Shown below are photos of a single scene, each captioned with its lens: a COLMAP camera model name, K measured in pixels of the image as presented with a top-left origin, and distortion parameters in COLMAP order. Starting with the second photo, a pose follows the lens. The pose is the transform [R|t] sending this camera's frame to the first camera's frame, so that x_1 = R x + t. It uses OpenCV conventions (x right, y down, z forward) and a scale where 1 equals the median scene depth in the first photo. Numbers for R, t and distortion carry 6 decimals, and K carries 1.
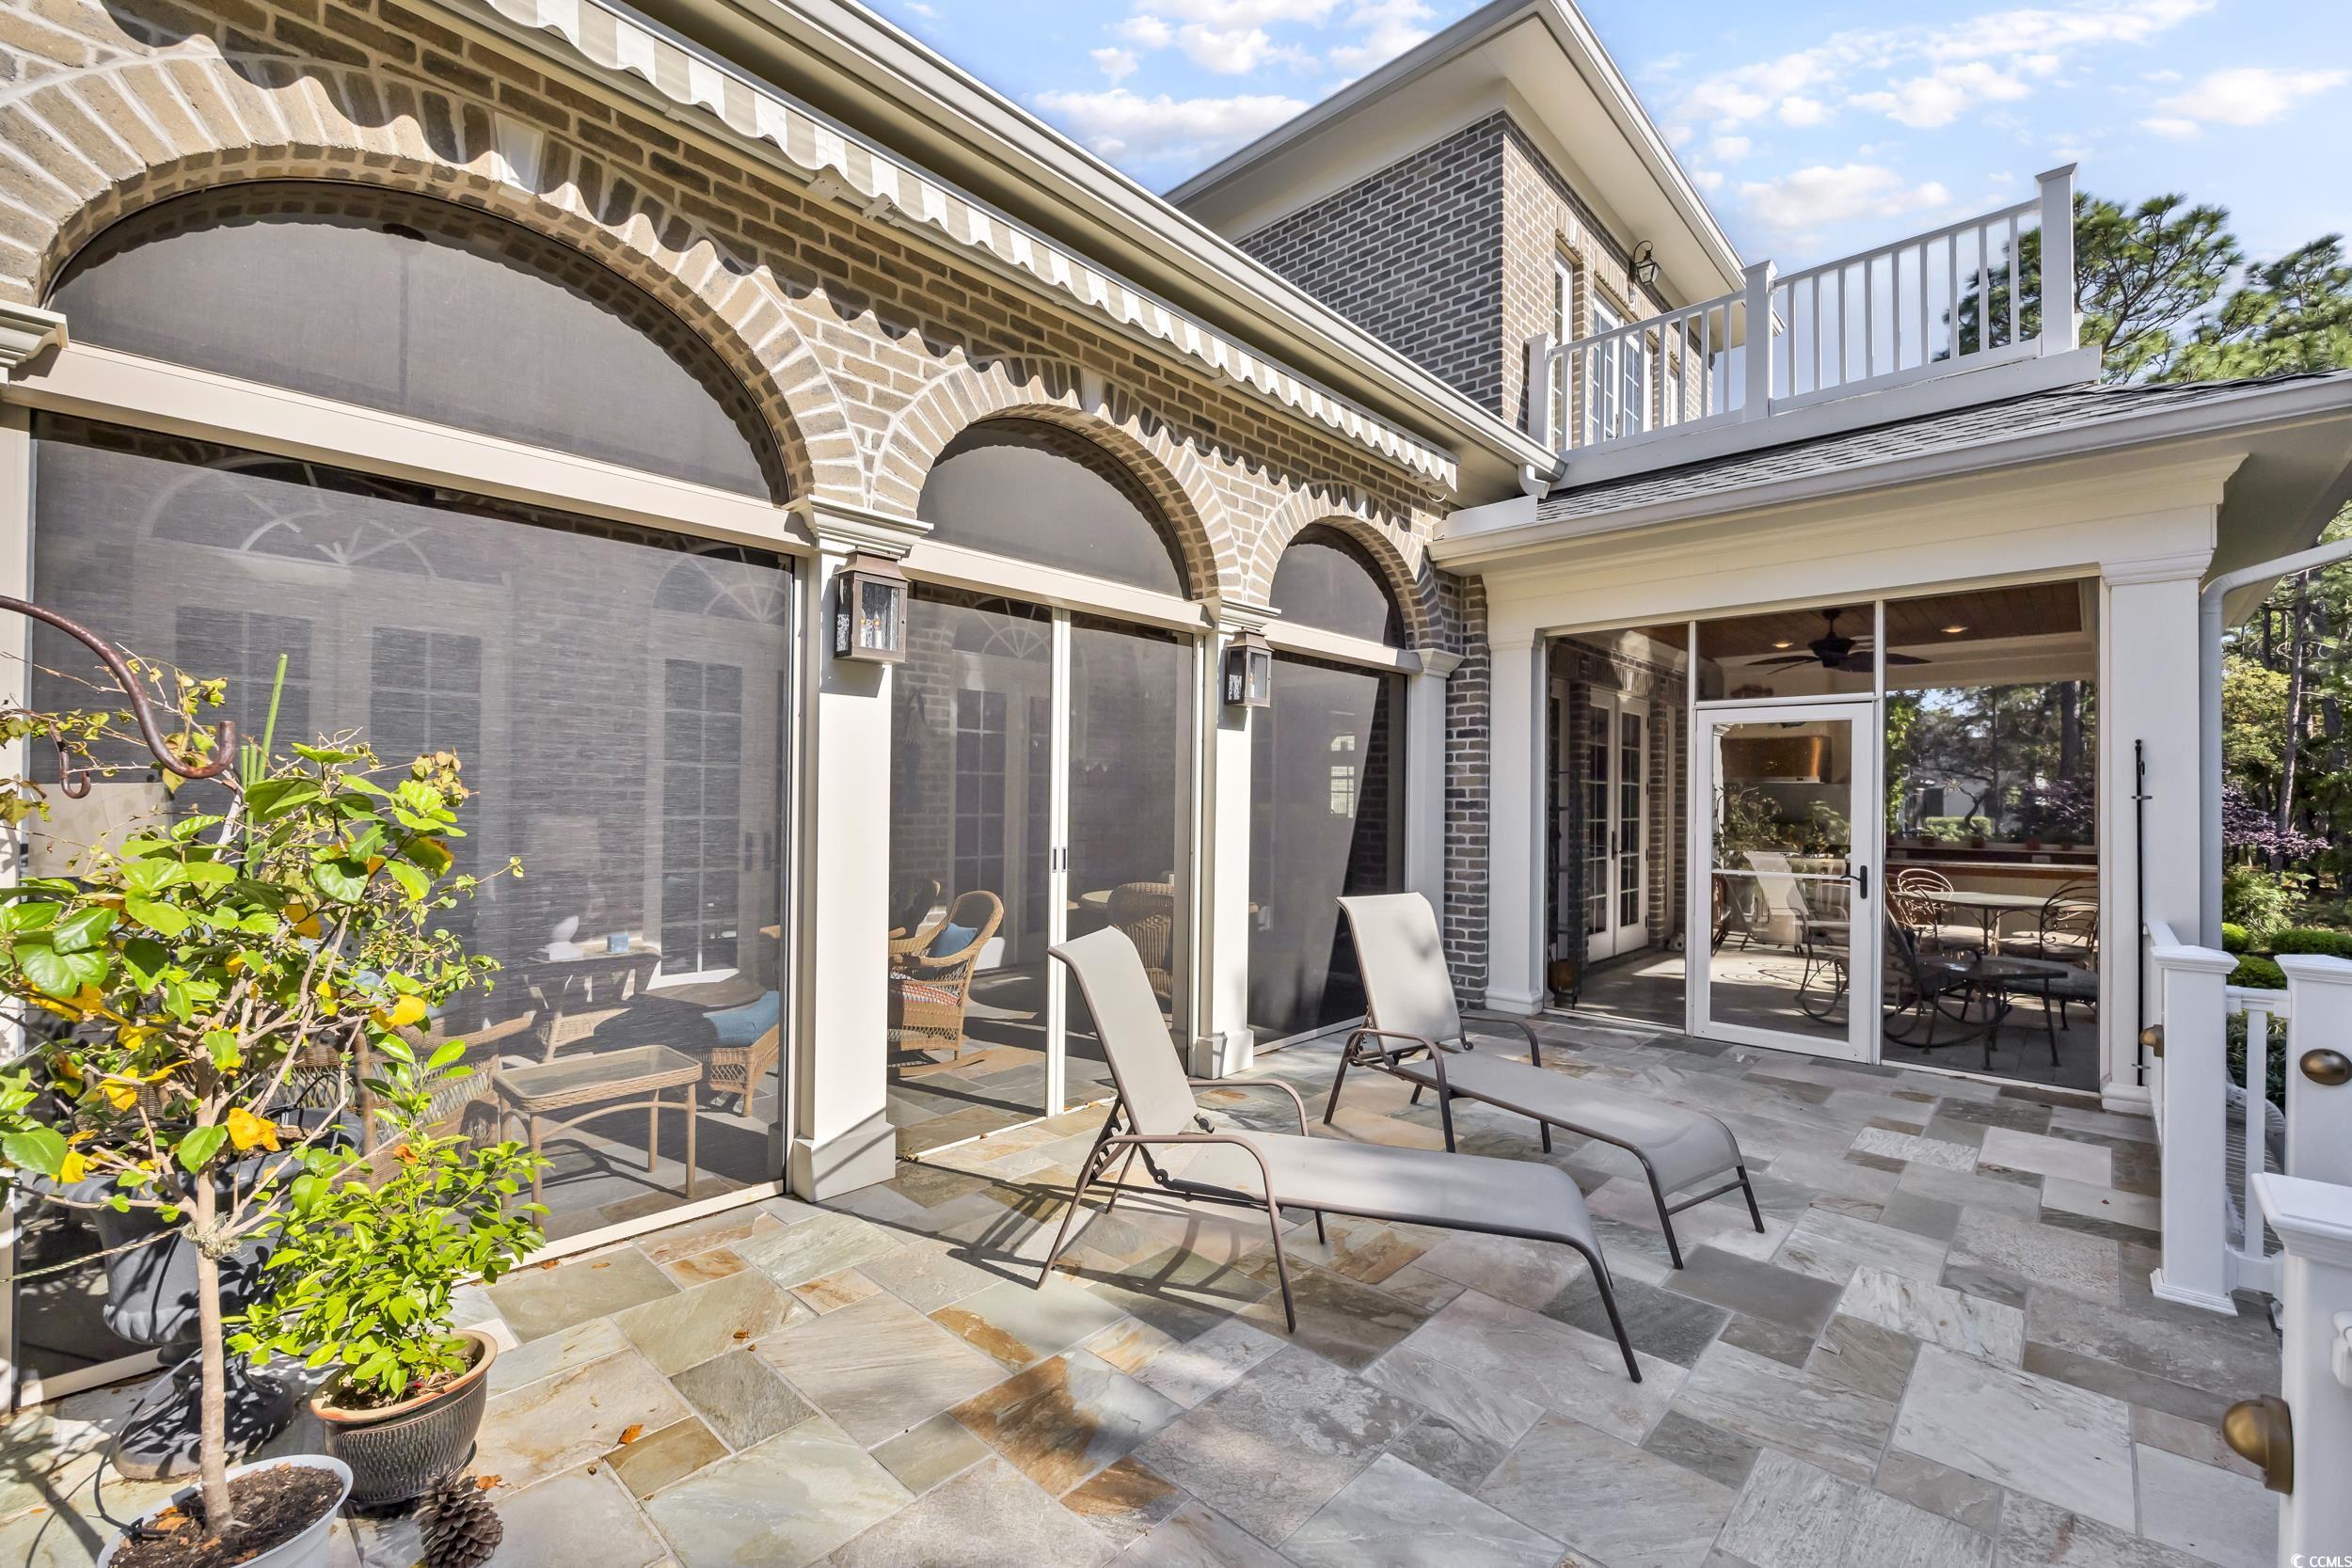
lens RADIAL K [[964.4, 0, 1168.2], [0, 964.4, 795.4], [0, 0, 1]] dist [0.001350, 0.000064]
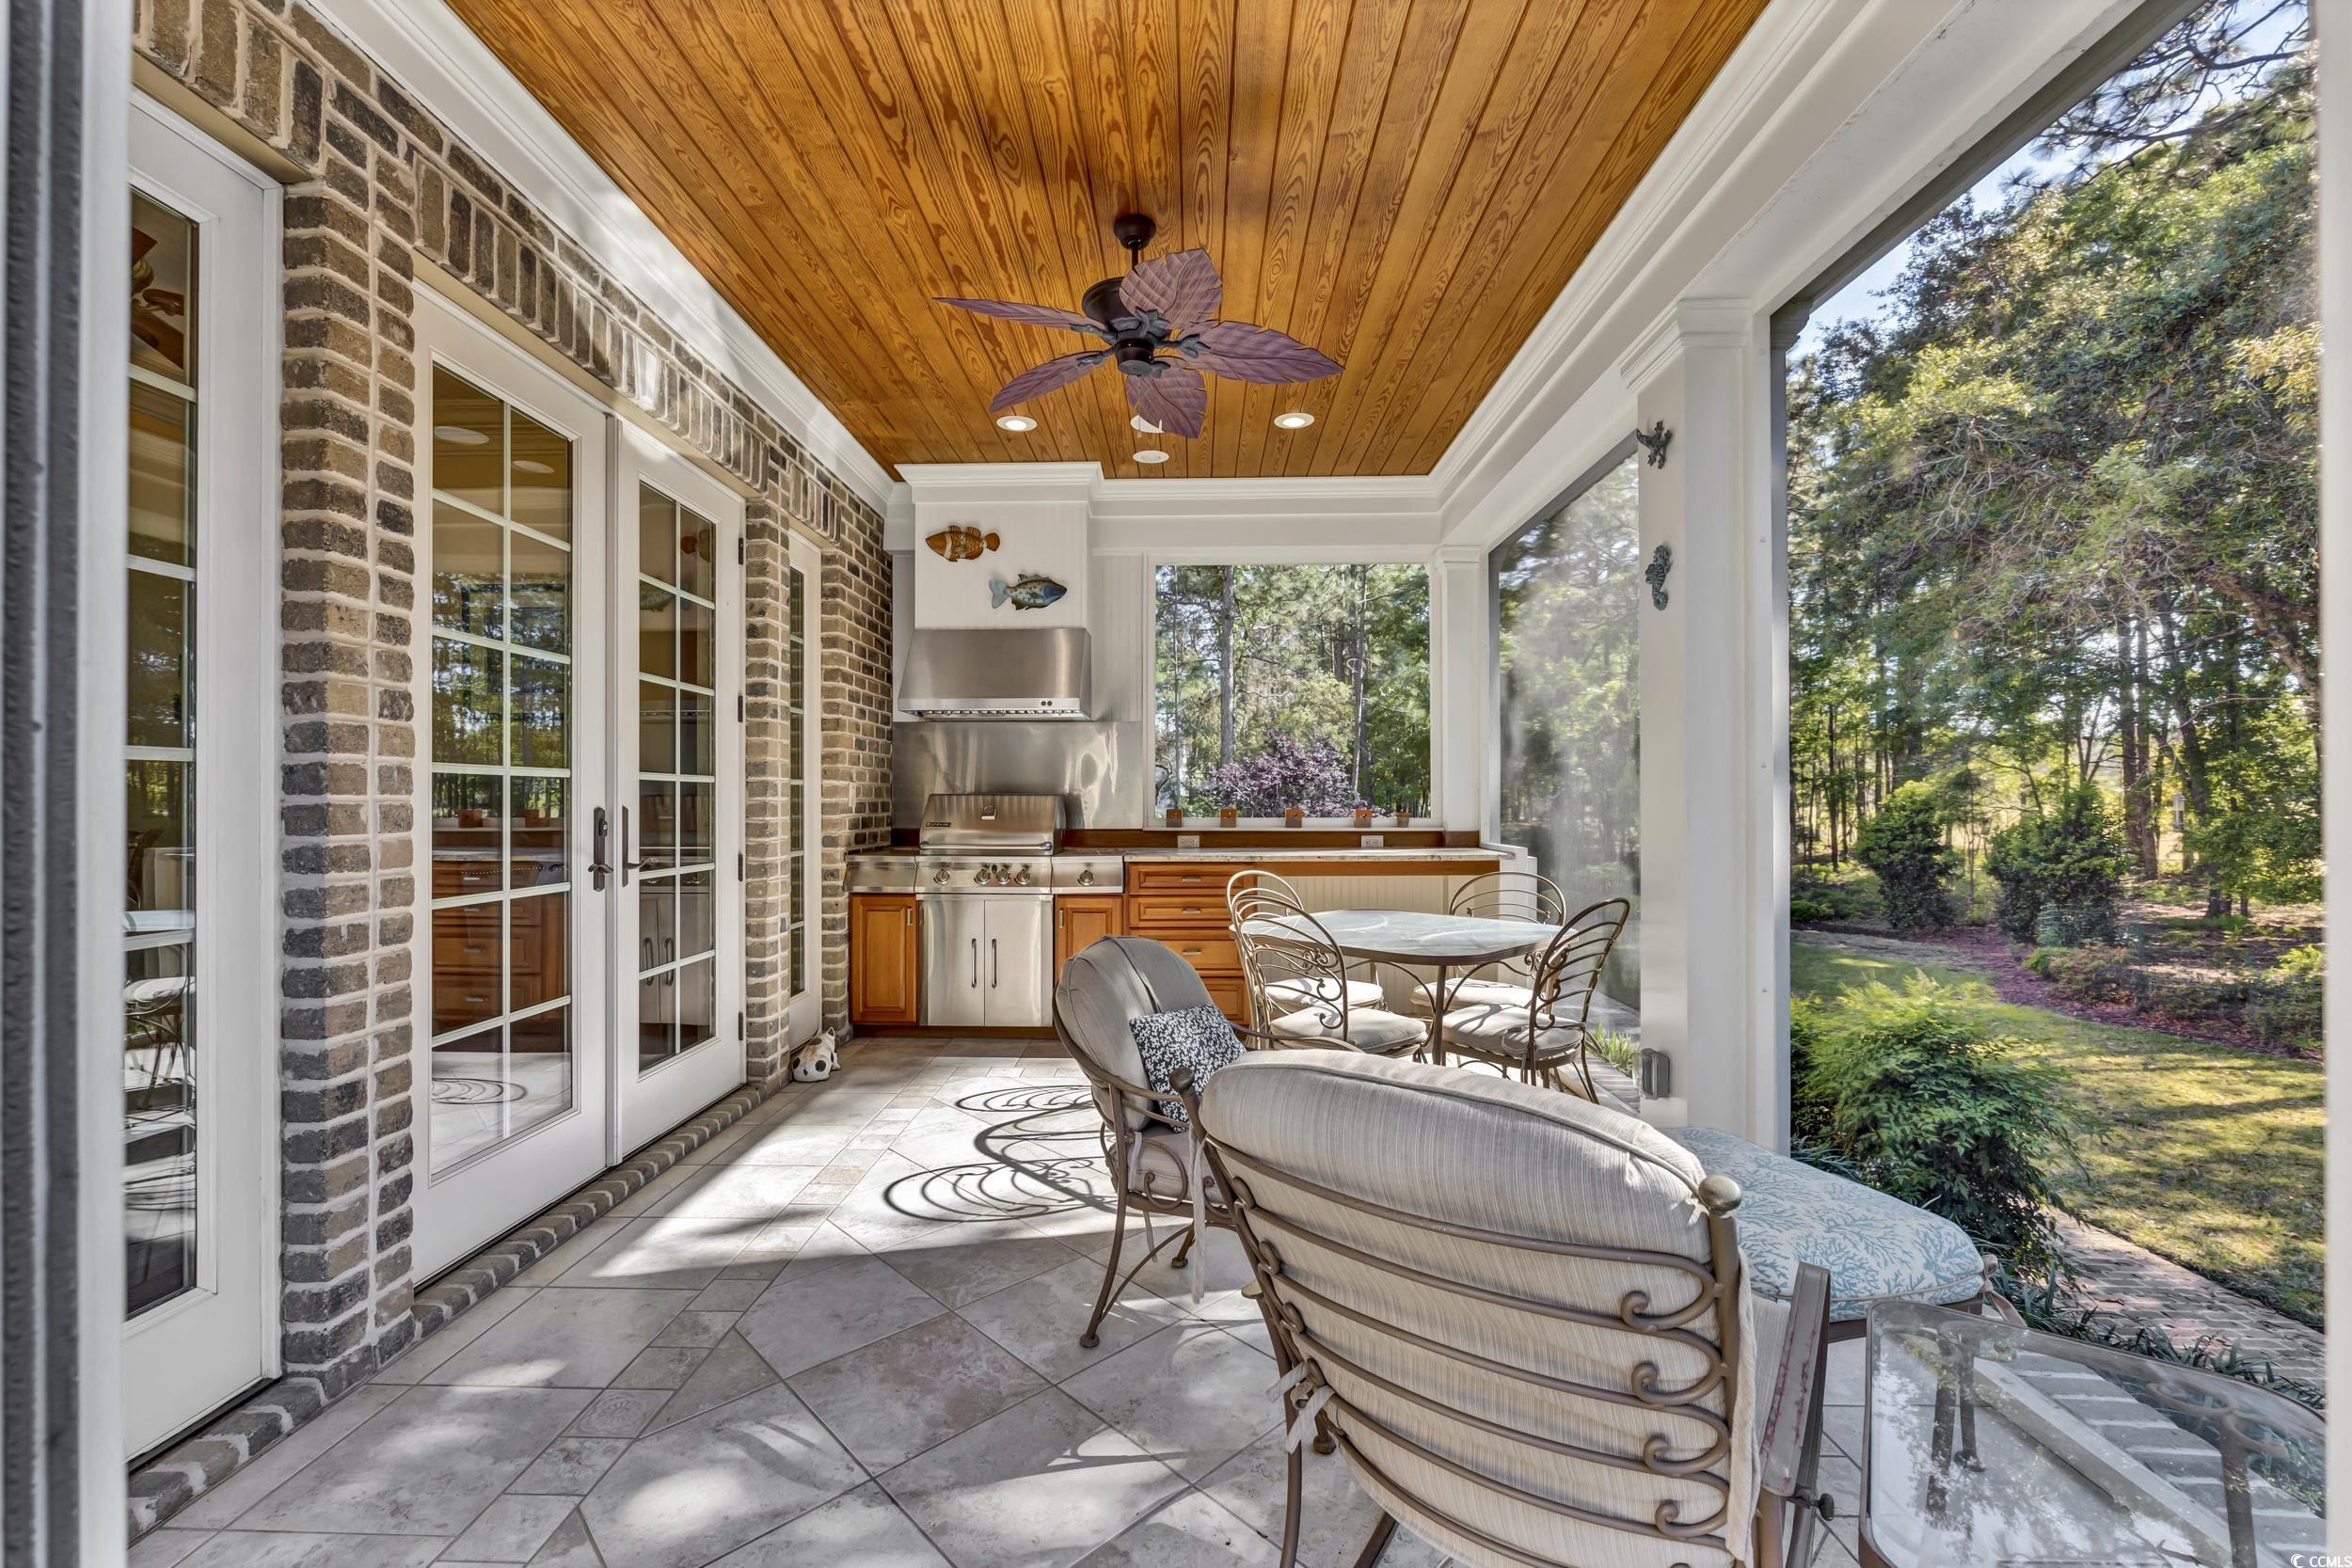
lens RADIAL K [[964.4, 0, 1169.8], [0, 964.4, 792.4], [0, 0, 1]] dist [0.001350, 0.000064]
pose [[0.745240, -0.003838, 0.666786, 0.359693], [0.002017, 0.999992, 0.003502, 0.028805], [-0.666794, -0.001265, 0.745241, 0.569822]]
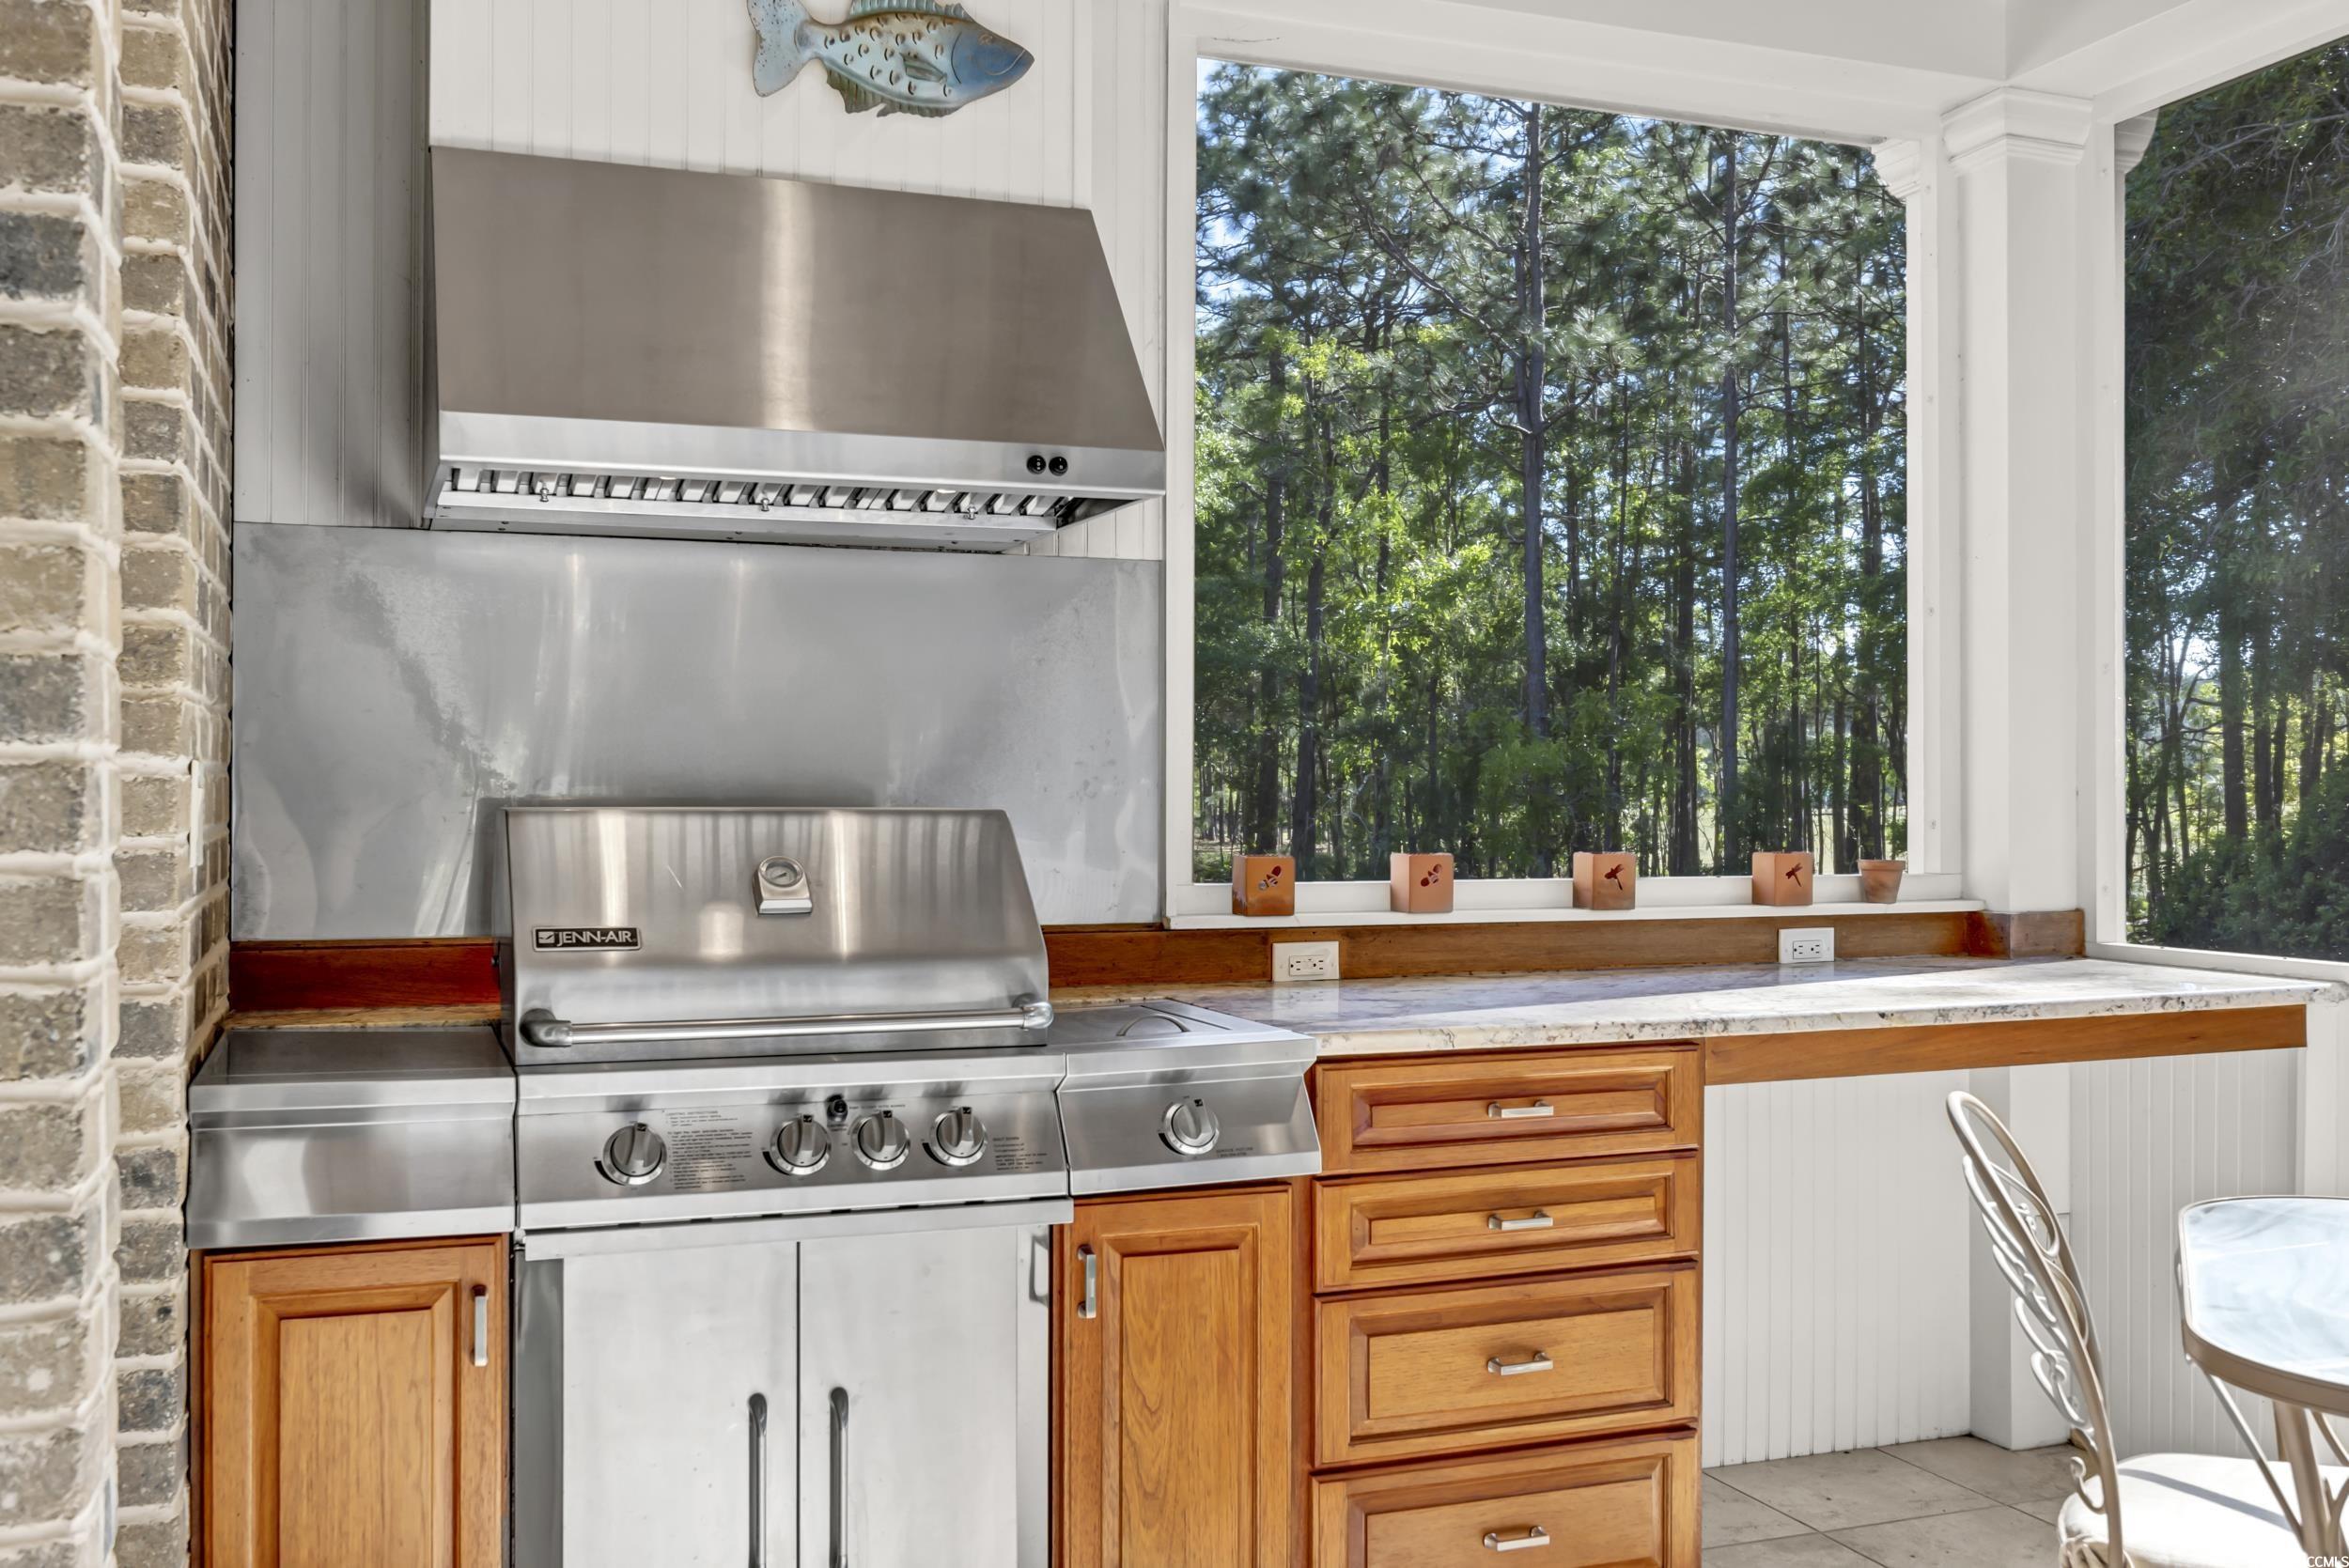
lens RADIAL K [[2112.6, 0, 1174.8], [0, 2112.6, 786.8], [0, 0, 1]] dist [0.003242, 0.000274]
pose [[0.436168, -0.005364, 0.899849, 0.394682], [-0.002991, 0.999968, 0.007411, 0.025523], [-0.899860, -0.005924, 0.436138, 0.836882]]
